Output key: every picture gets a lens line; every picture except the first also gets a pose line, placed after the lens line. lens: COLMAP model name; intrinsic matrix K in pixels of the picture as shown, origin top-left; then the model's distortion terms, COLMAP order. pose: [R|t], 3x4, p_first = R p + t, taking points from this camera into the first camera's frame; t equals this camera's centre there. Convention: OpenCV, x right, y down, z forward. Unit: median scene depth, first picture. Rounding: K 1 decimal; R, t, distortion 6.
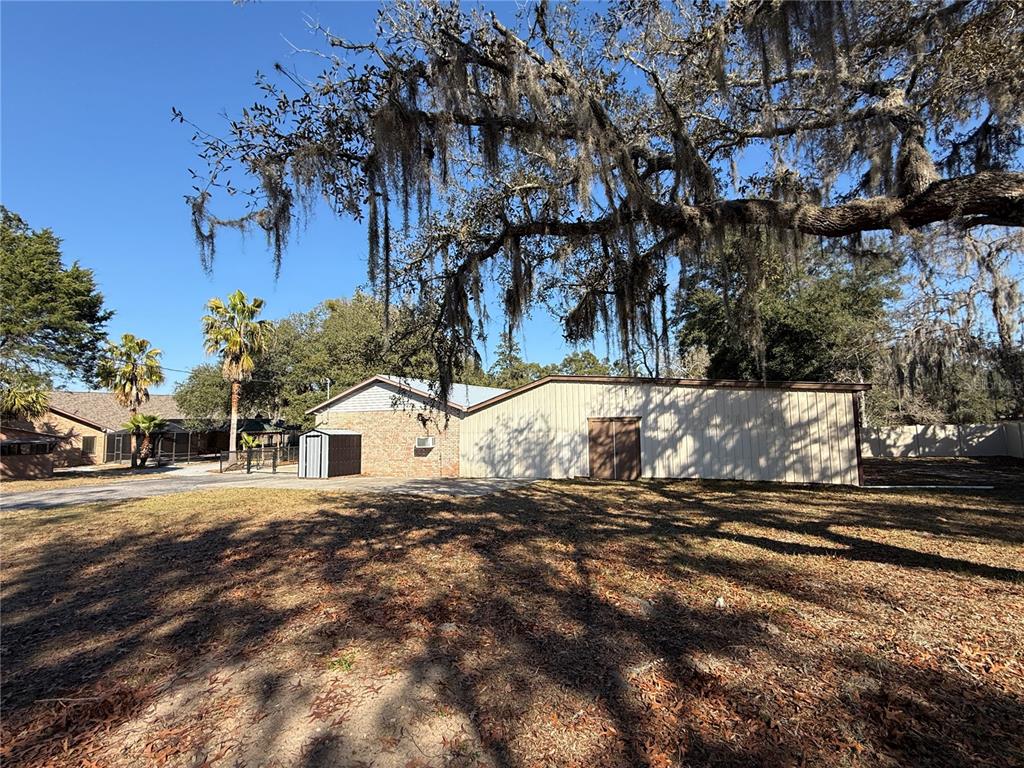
lens RADIAL K [[453.5, 0, 511.7], [0, 453.5, 388.2], [0, 0, 1]] dist [-0.003323, 0.000102]
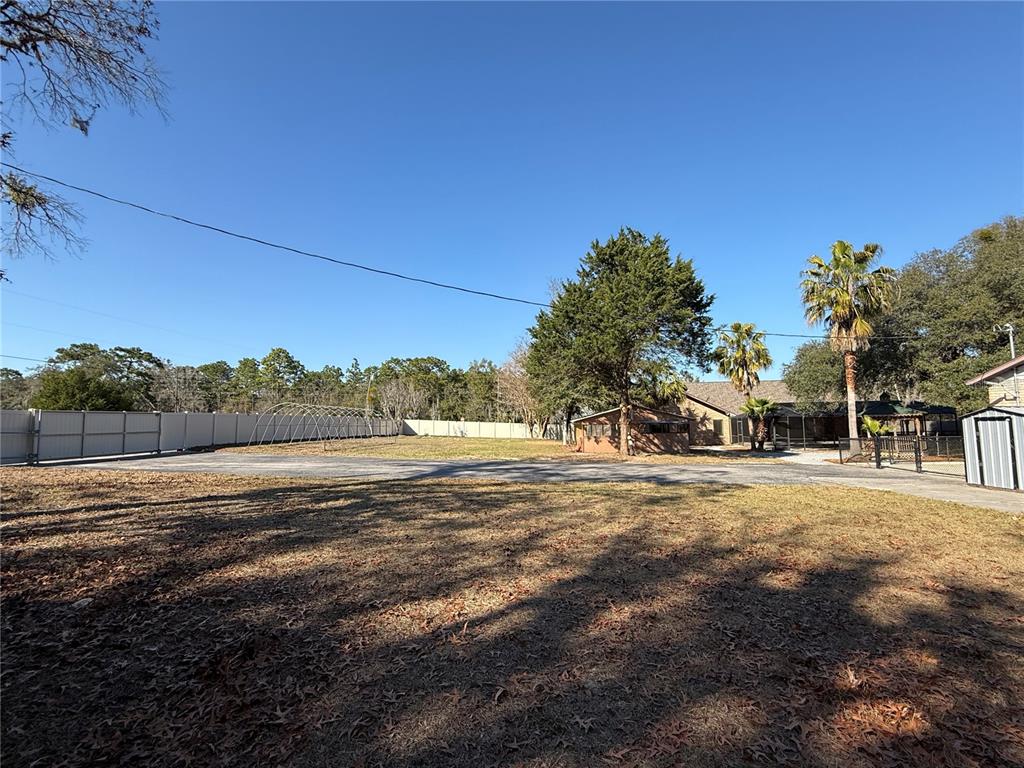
lens RADIAL K [[453.5, 0, 512.8], [0, 453.5, 384.2], [0, 0, 1]] dist [-0.003323, 0.000102]
pose [[0.367953, -0.063634, -0.927665, -0.073352], [0.081382, 0.996031, -0.036044, 0.019628], [0.926276, -0.062232, 0.371671, 0.123512]]
